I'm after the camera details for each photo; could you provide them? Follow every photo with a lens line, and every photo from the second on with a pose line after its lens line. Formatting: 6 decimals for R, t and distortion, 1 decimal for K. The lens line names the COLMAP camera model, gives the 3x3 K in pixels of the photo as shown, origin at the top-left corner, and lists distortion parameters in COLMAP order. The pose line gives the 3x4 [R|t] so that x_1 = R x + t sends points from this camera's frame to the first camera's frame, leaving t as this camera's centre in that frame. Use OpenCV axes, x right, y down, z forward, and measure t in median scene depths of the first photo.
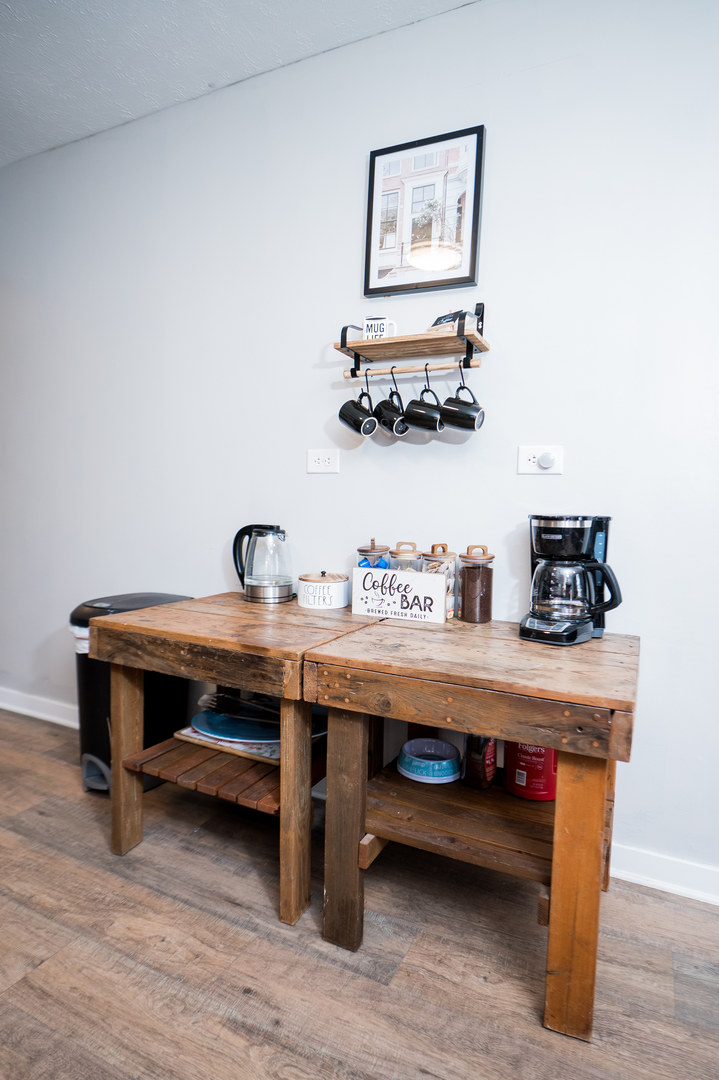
lens RADIAL K [[598.9, 0, 360.1], [0, 598.9, 538.0], [0, 0, 1]] dist [-0.010576, -0.002424]
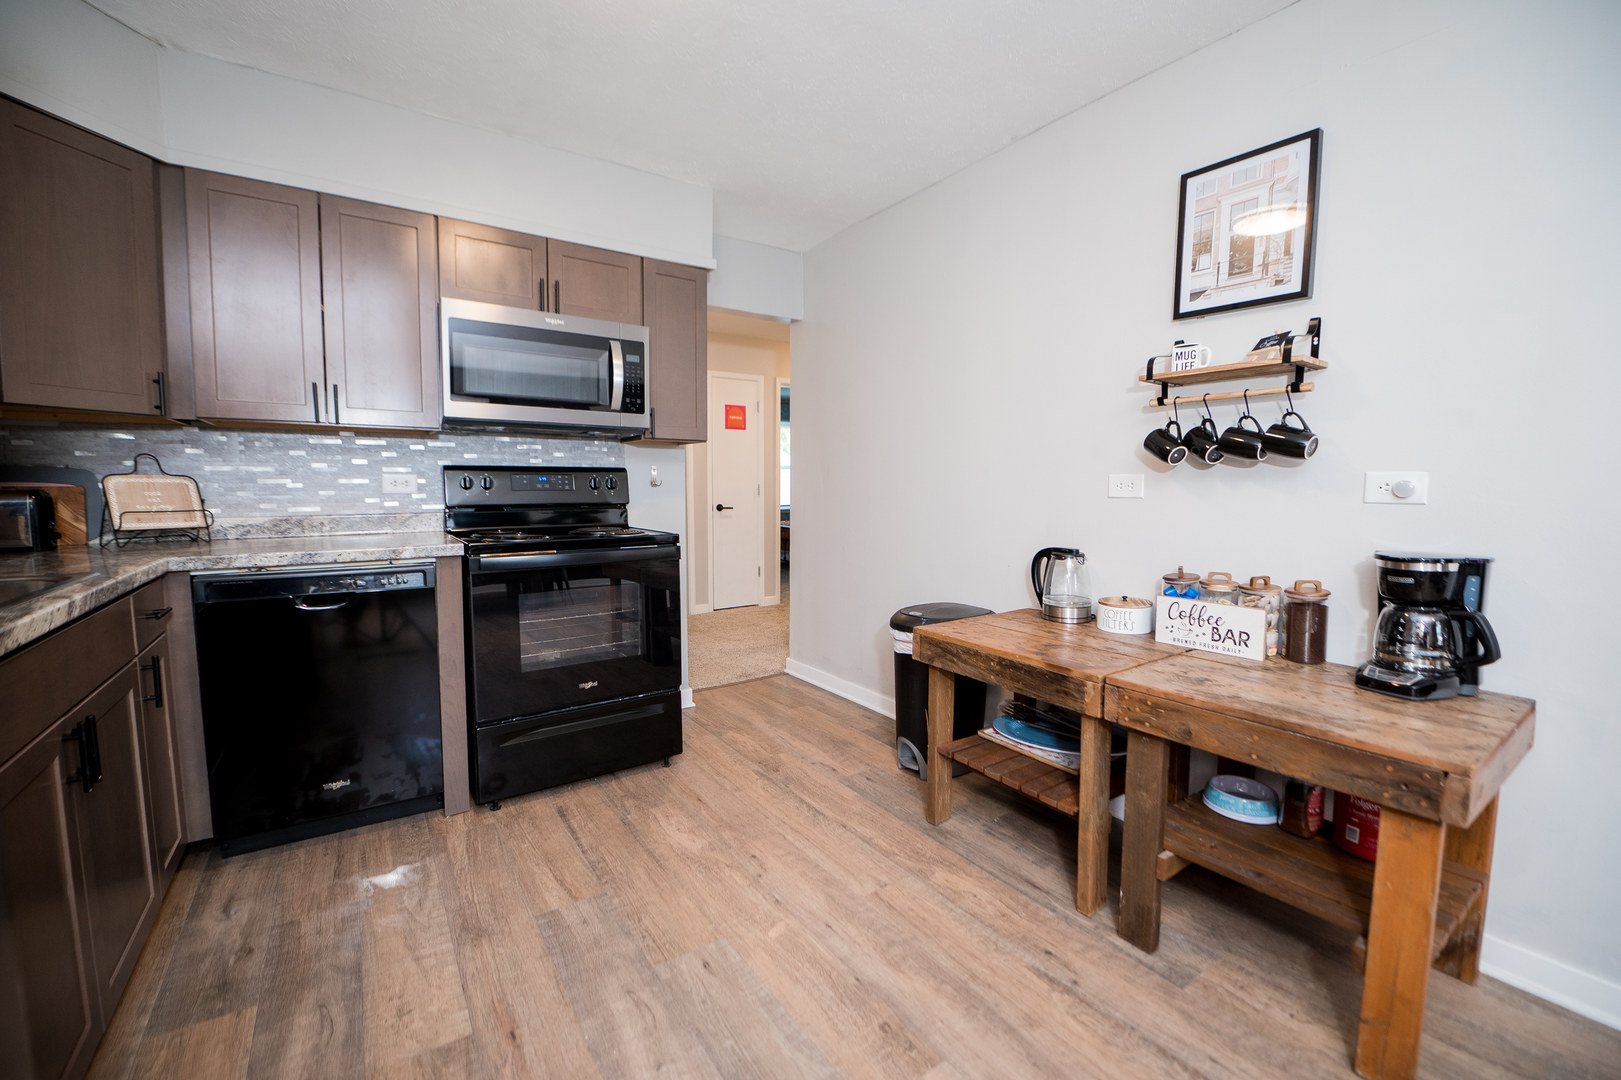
lens RADIAL K [[660.3, 0, 797.3], [0, 660.3, 534.8], [0, 0, 1]] dist [-0.017226, -0.001757]
pose [[0.867485, 0.012786, -0.497298, 0.012626], [-0.006591, 0.999877, 0.014210, -0.076389], [0.497419, -0.009049, 0.867463, -0.307301]]
